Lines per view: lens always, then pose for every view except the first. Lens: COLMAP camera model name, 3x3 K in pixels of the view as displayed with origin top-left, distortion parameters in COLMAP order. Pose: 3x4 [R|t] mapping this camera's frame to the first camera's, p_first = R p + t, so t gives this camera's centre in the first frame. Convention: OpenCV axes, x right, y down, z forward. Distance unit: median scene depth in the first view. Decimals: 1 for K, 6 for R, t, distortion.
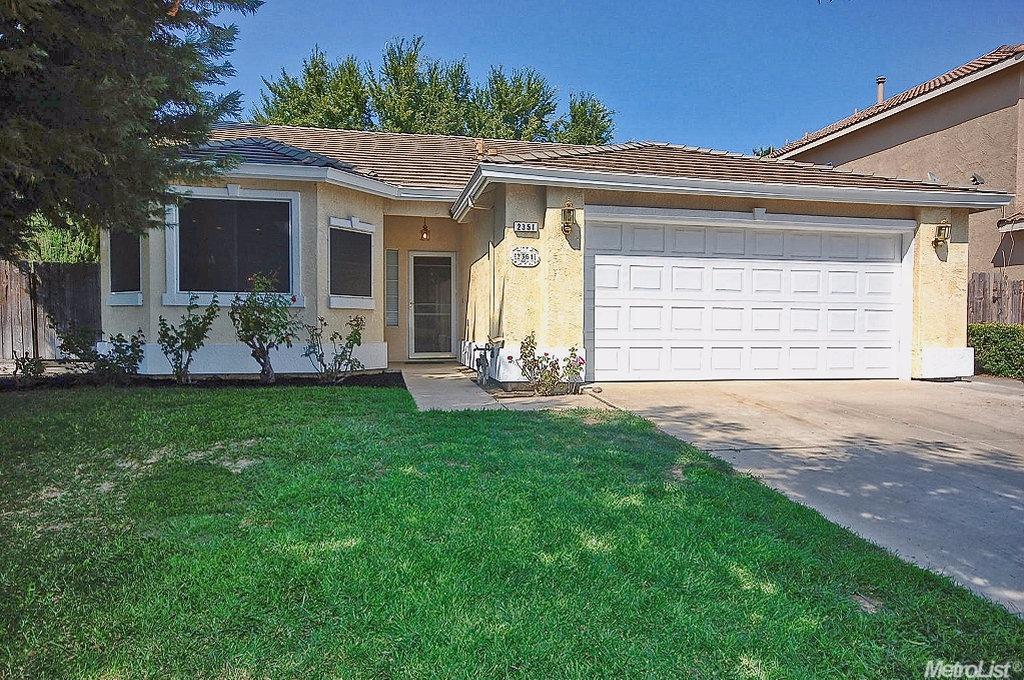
lens RADIAL K [[610.8, 0, 508.5], [0, 610.8, 337.8], [0, 0, 1]] dist [0.018171, 0.005930]
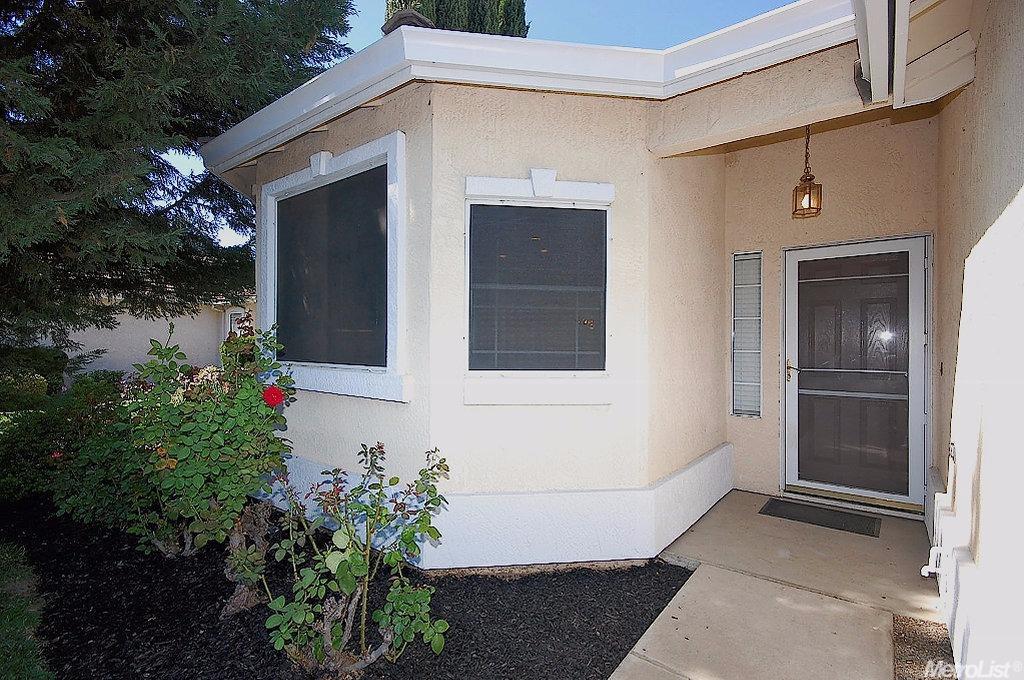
lens RADIAL K [[491.4, 0, 510.7], [0, 491.4, 348.2], [0, 0, 1]] dist [0.012407, 0.002788]
pose [[0.650399, -0.000350, -0.759592, -0.026589], [-0.021289, 0.999599, -0.018689, -0.083377], [0.759294, 0.028326, 0.650131, 0.859126]]
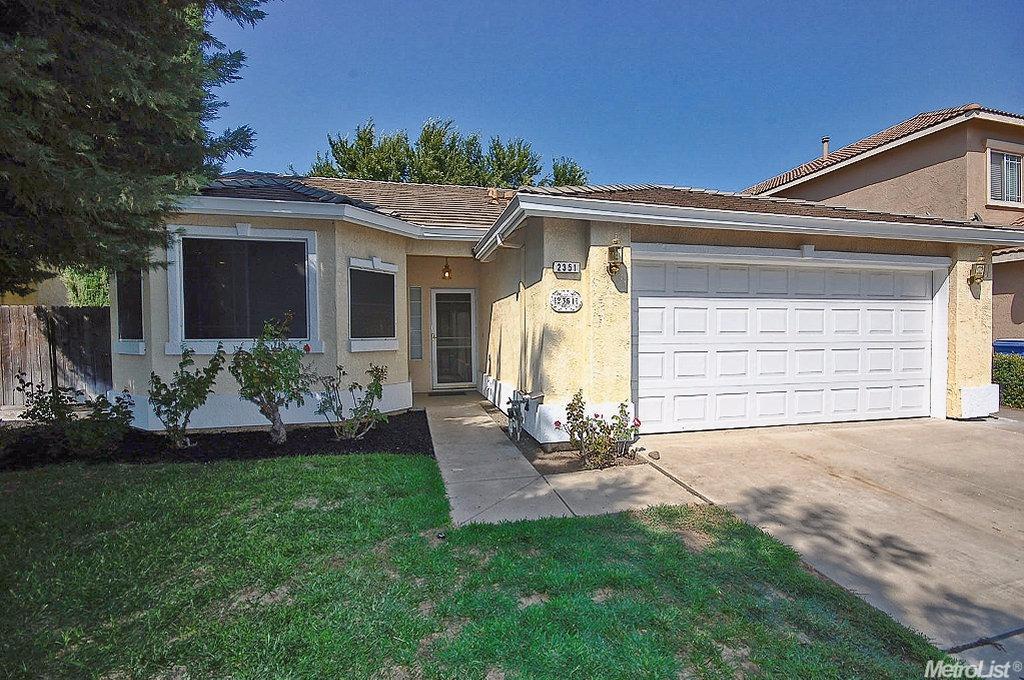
lens RADIAL K [[450.4, 0, 513.3], [0, 450.4, 344.3], [0, 0, 1]] dist [0.007884, -0.006375]
pose [[0.999613, -0.011854, 0.025147, -0.057705], [0.011806, 0.999928, 0.002047, -0.062417], [-0.025170, -0.001750, 0.999682, 0.302398]]
